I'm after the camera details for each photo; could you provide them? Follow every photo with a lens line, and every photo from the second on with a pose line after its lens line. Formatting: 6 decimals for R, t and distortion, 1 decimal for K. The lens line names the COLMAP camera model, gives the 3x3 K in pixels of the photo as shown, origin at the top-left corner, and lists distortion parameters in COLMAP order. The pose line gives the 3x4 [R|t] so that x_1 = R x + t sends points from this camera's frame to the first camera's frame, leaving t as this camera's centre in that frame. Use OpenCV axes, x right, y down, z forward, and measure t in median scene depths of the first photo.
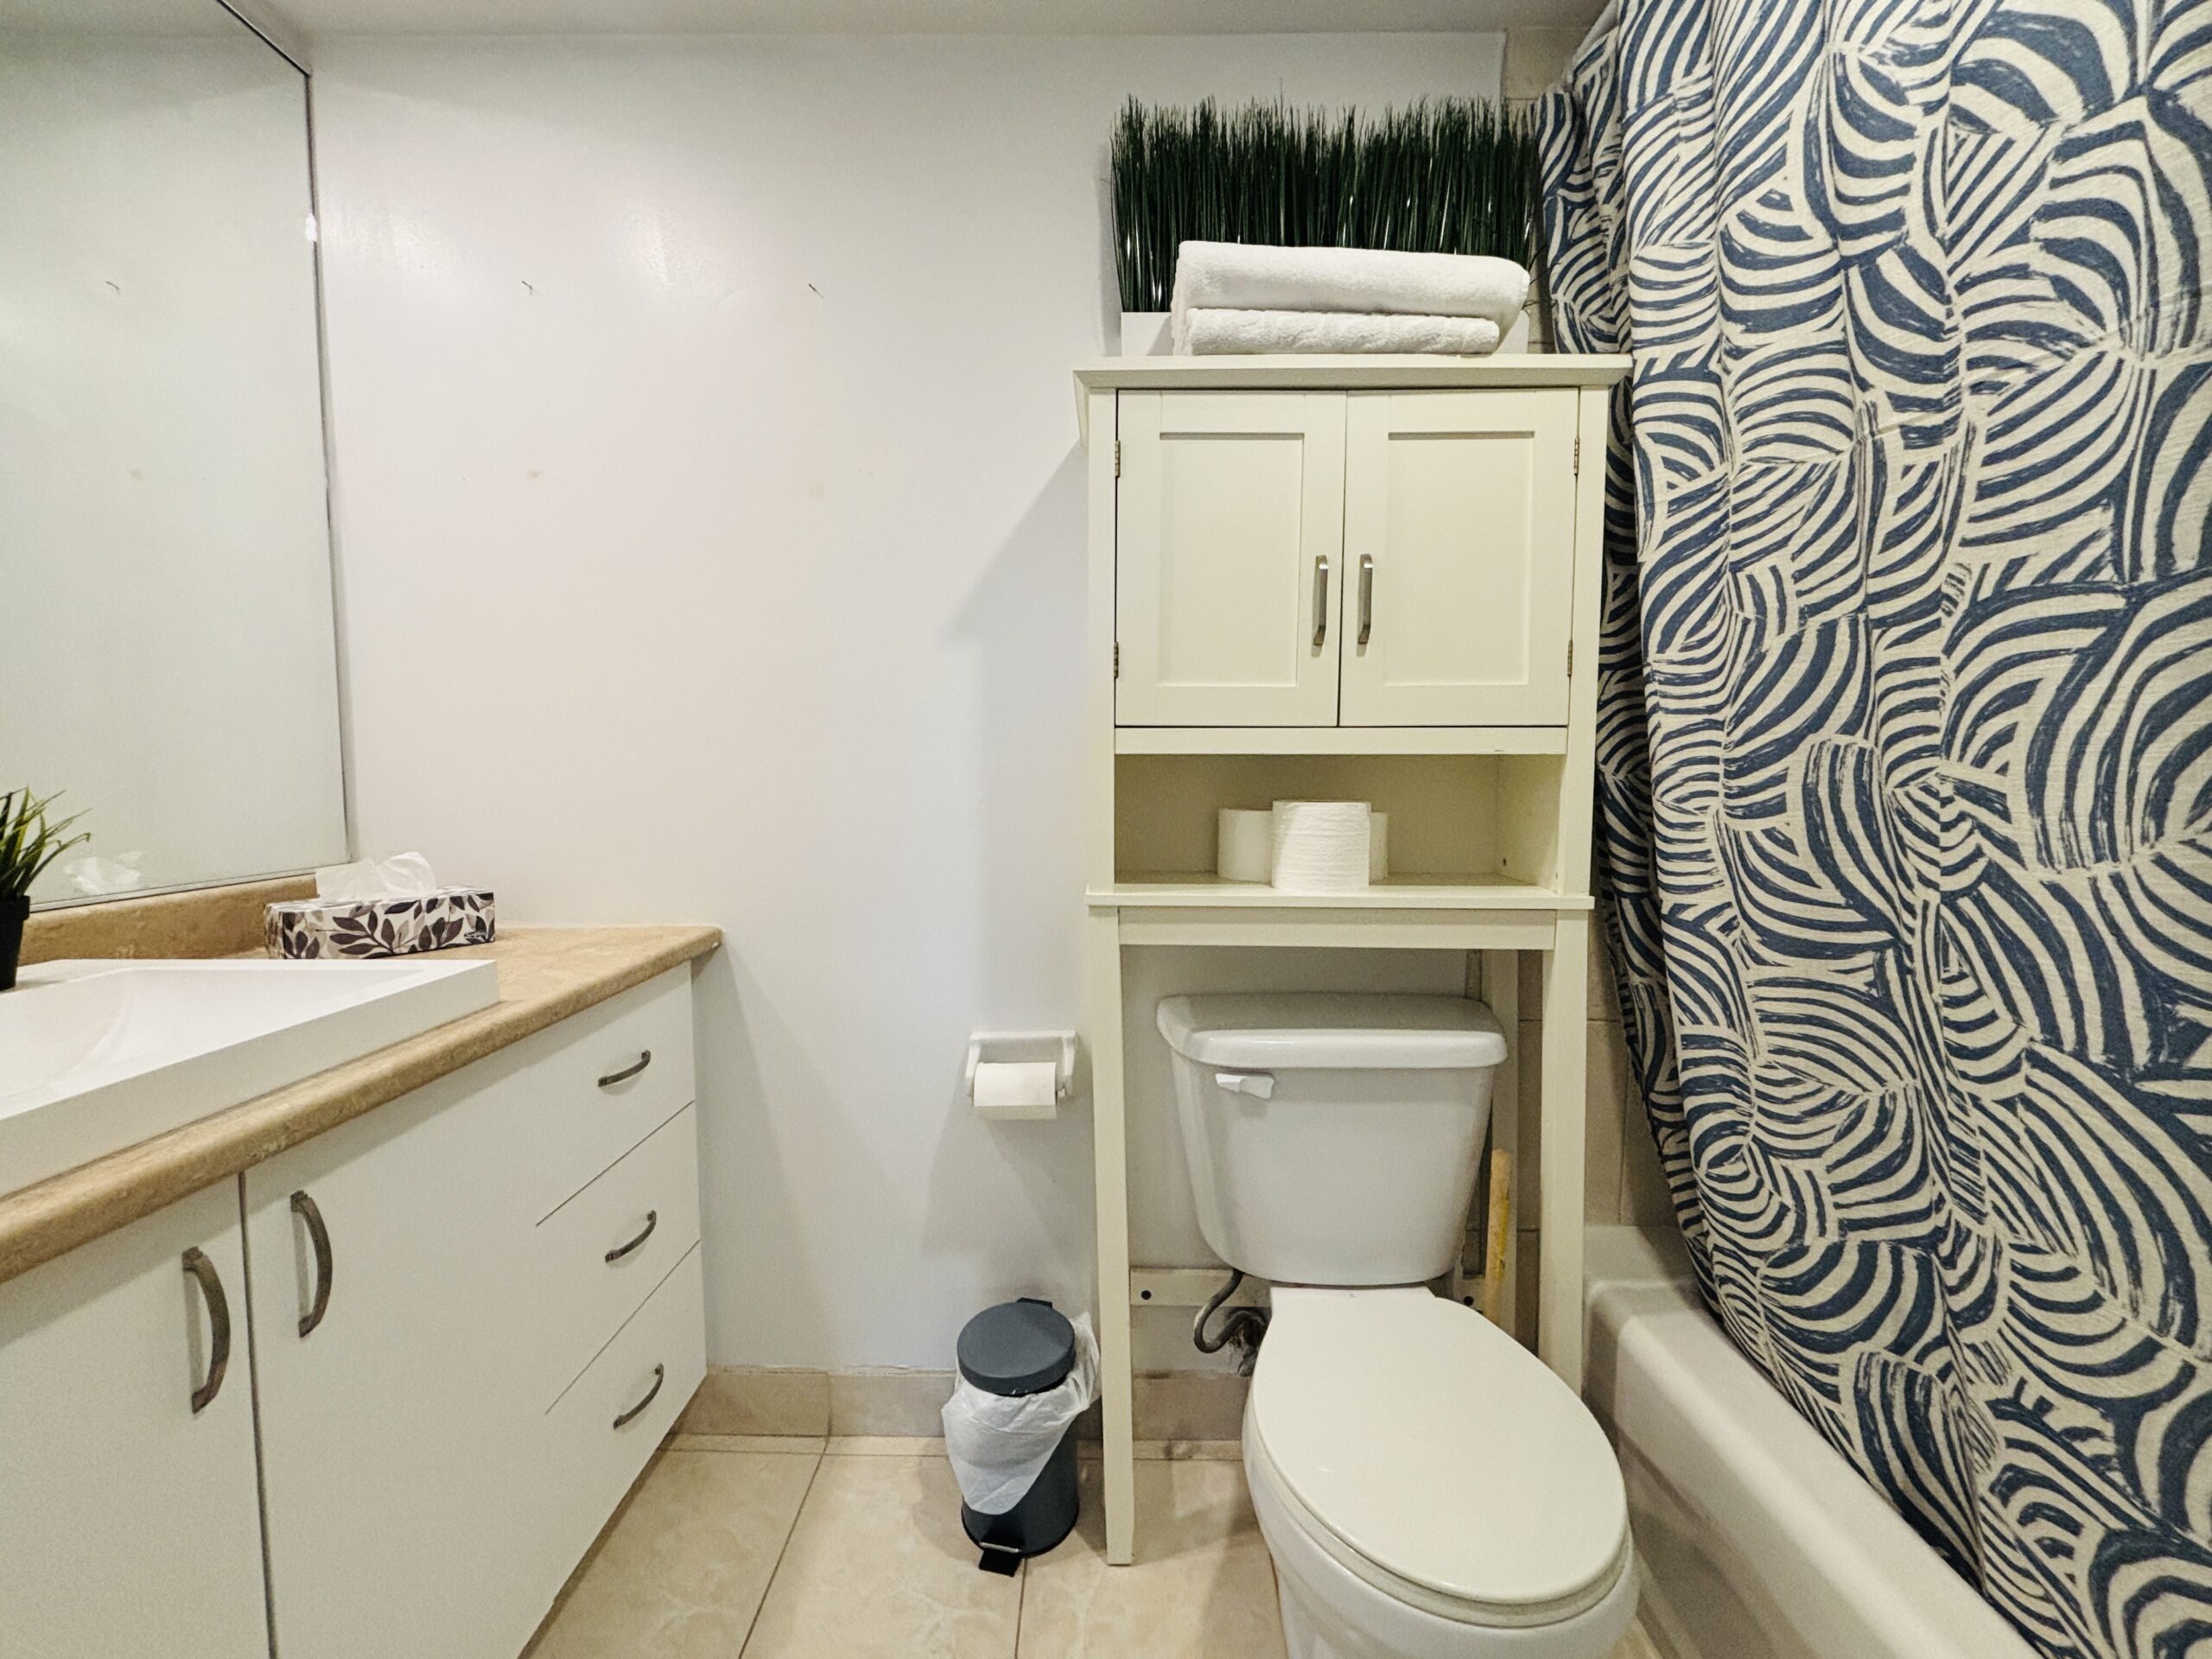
lens RADIAL K [[890.4, 0, 1099.2], [0, 890.4, 825.7], [0, 0, 1]] dist [-0.000090, -0.000008]
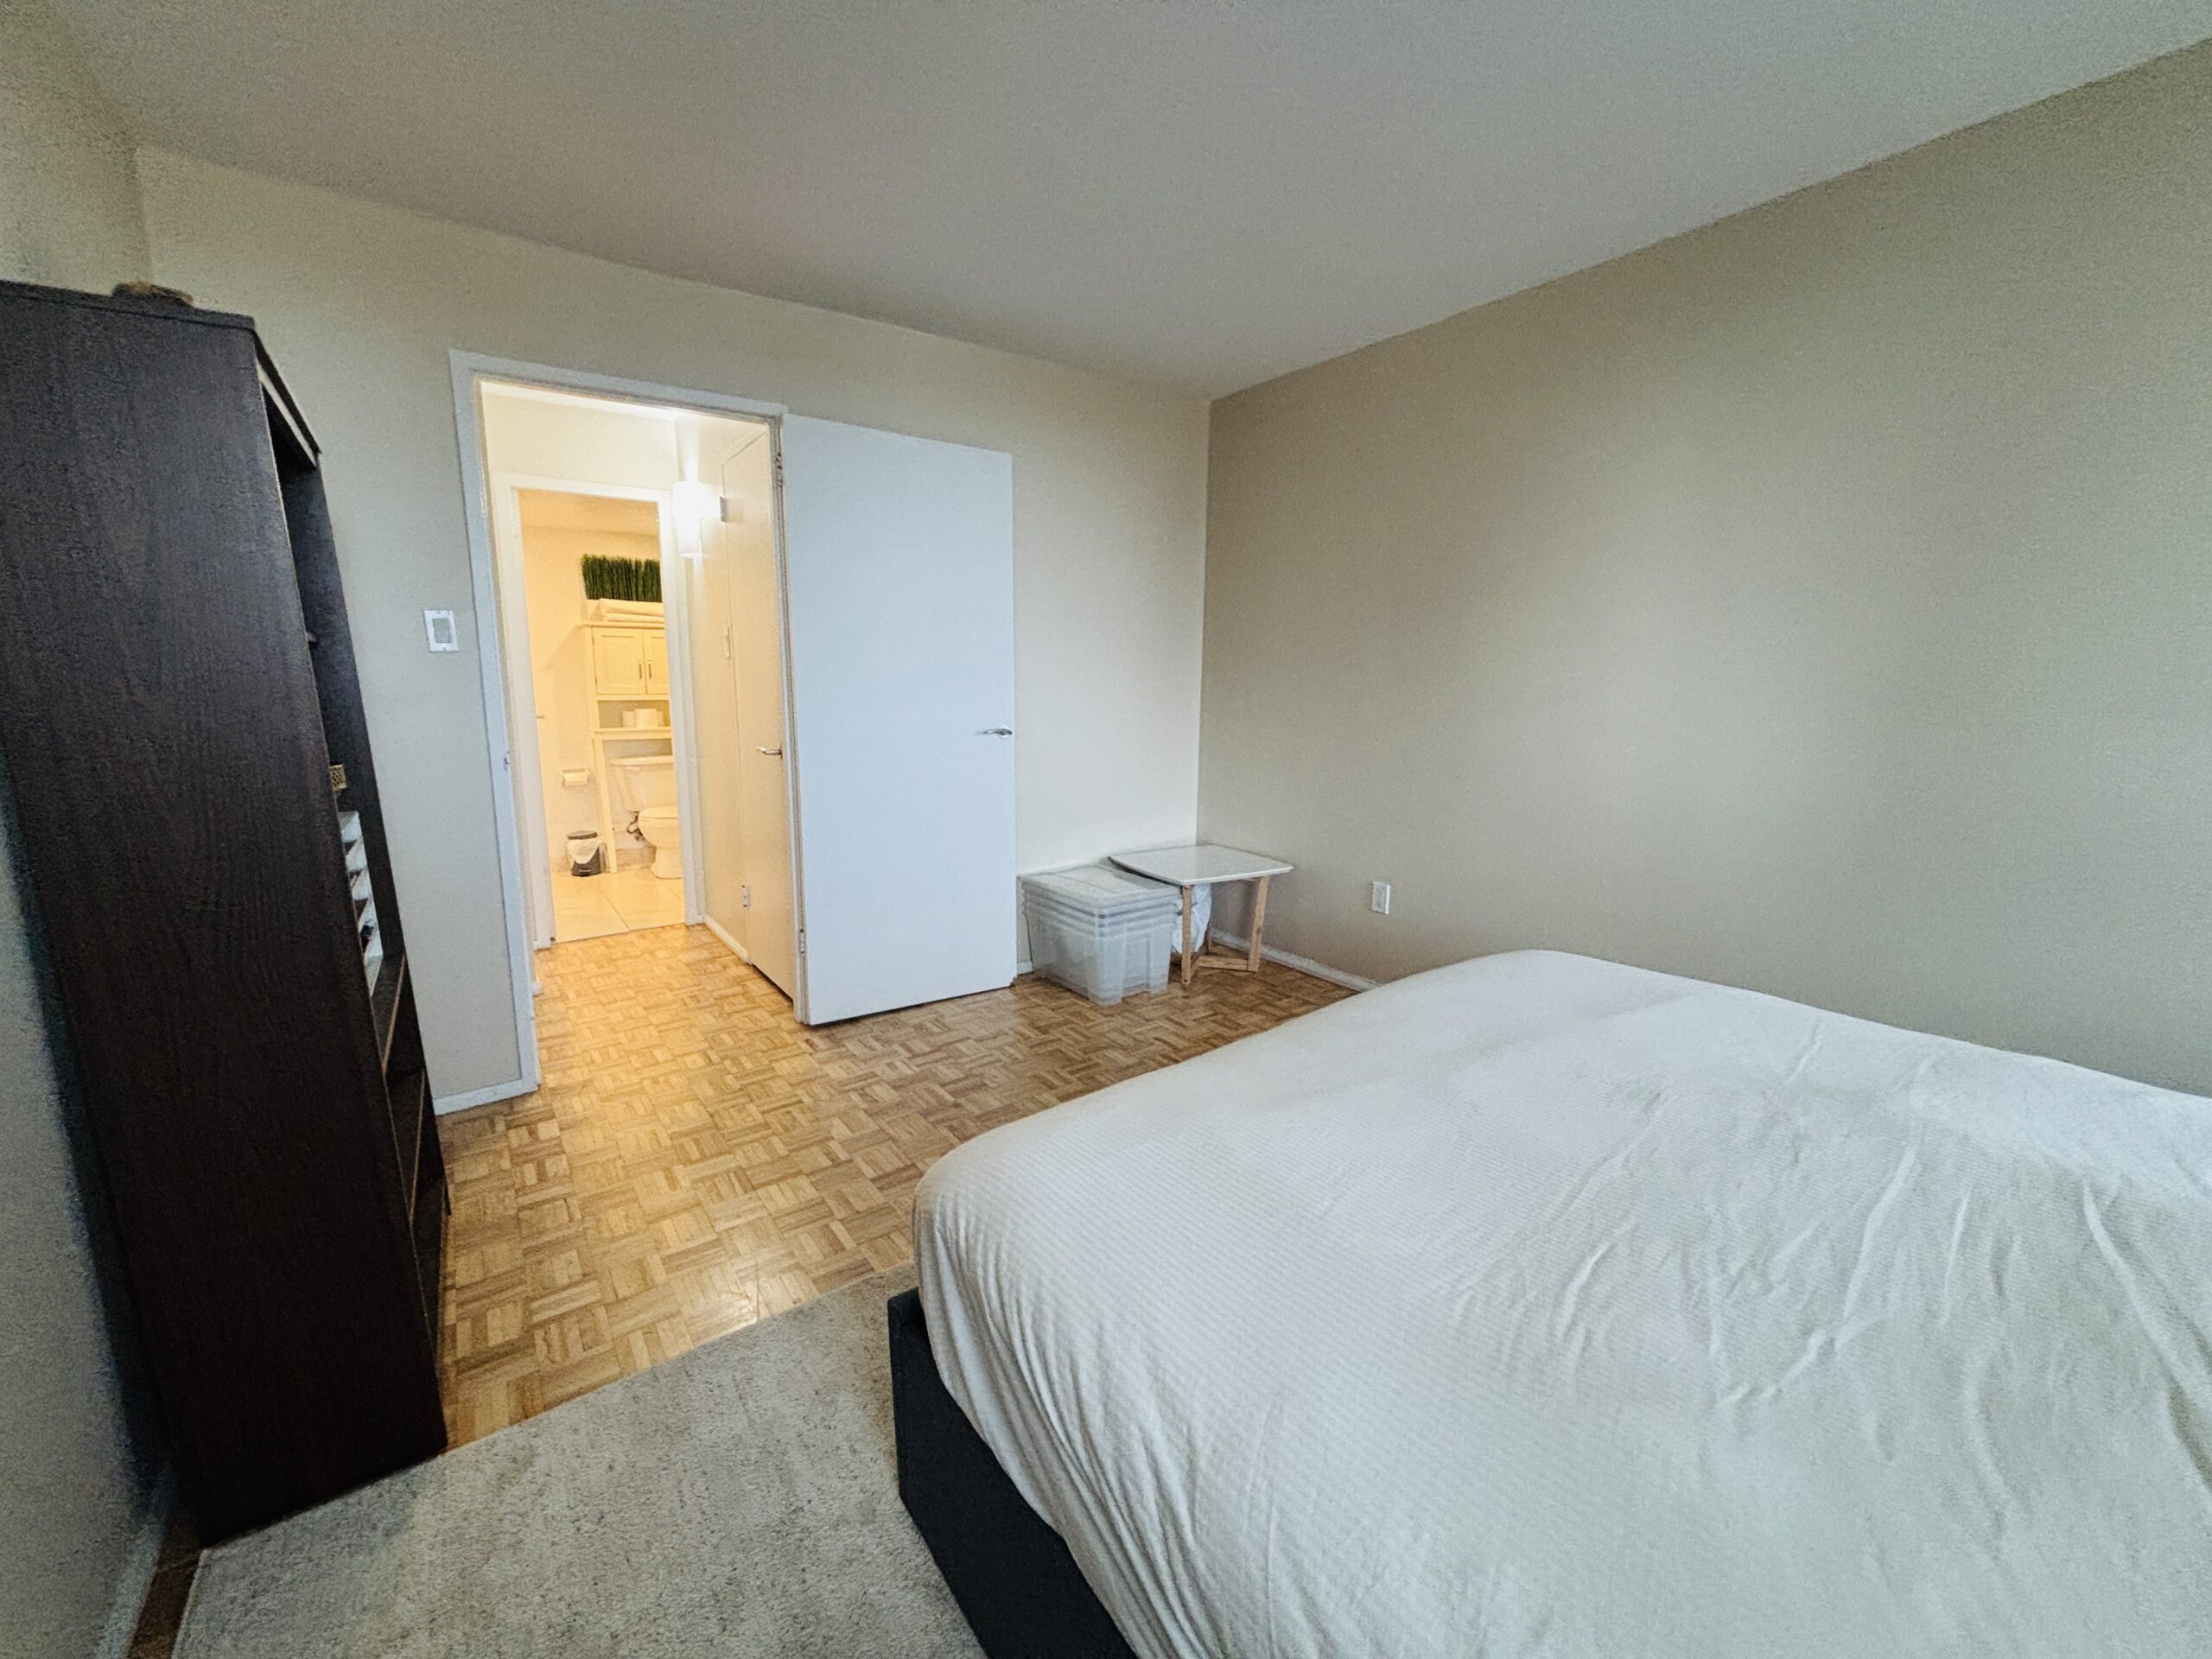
lens RADIAL K [[890.4, 0, 1099.2], [0, 890.4, 825.7], [0, 0, 1]] dist [-0.000090, -0.000008]
pose [[0.804835, -0.088500, 0.586863, -0.670100], [0.041272, 0.994772, 0.093413, 0.248192], [-0.592062, -0.050961, 0.804280, -4.419771]]
